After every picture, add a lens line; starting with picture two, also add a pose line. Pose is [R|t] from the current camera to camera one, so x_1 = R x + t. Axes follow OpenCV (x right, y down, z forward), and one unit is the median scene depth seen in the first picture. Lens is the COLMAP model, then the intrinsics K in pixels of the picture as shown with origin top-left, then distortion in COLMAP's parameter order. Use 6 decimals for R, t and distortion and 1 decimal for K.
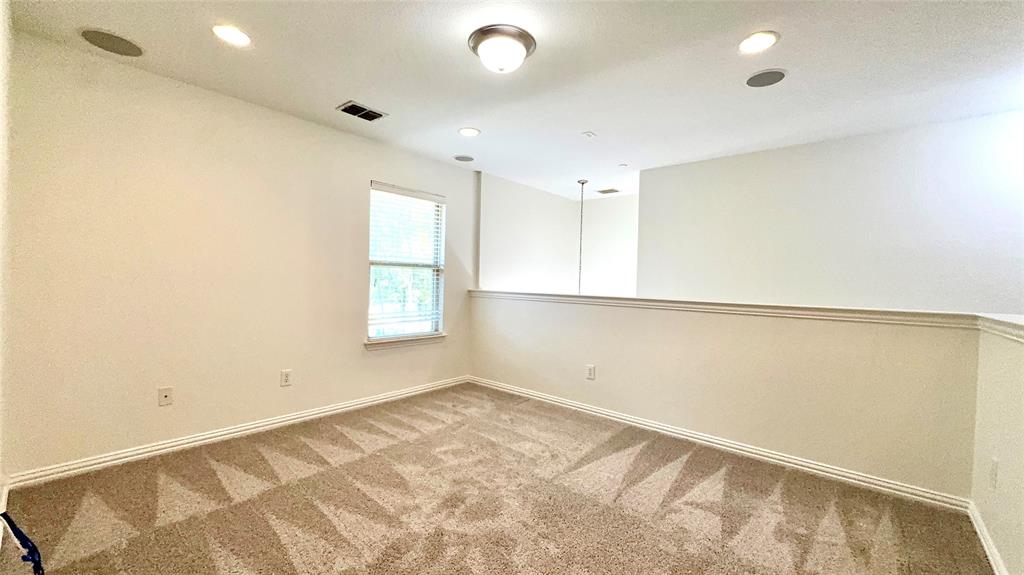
lens RADIAL K [[408.8, 0, 512.0], [0, 408.8, 287.5], [0, 0, 1]] dist [-0.000723, -0.000279]
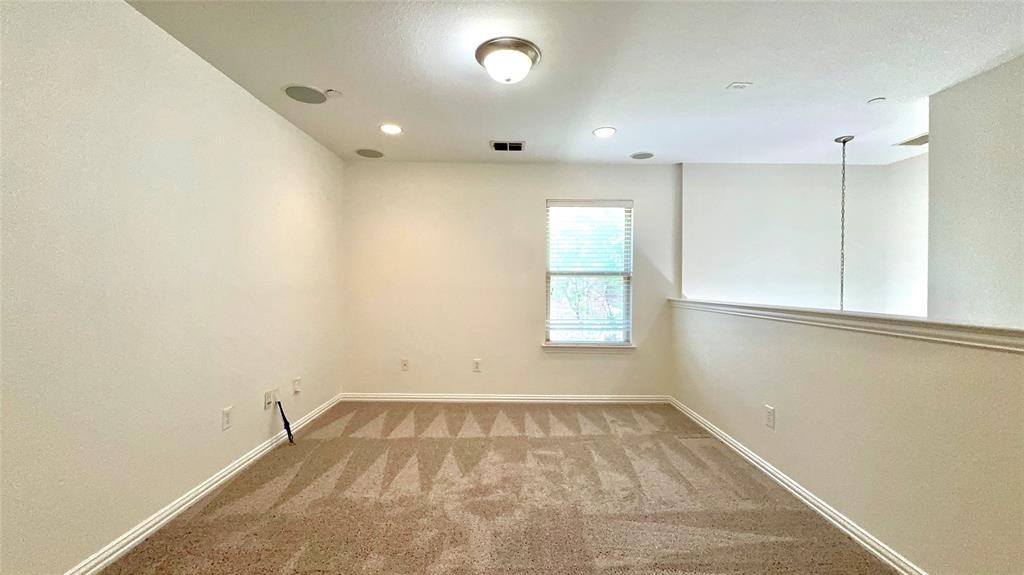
lens RADIAL K [[408.8, 0, 512.0], [0, 408.8, 287.5], [0, 0, 1]] dist [-0.000723, -0.000279]
pose [[0.652549, -0.016103, -0.757575, 0.426356], [-0.004029, 0.999686, -0.024720, 0.005558], [0.757736, 0.019183, 0.652280, 0.201019]]
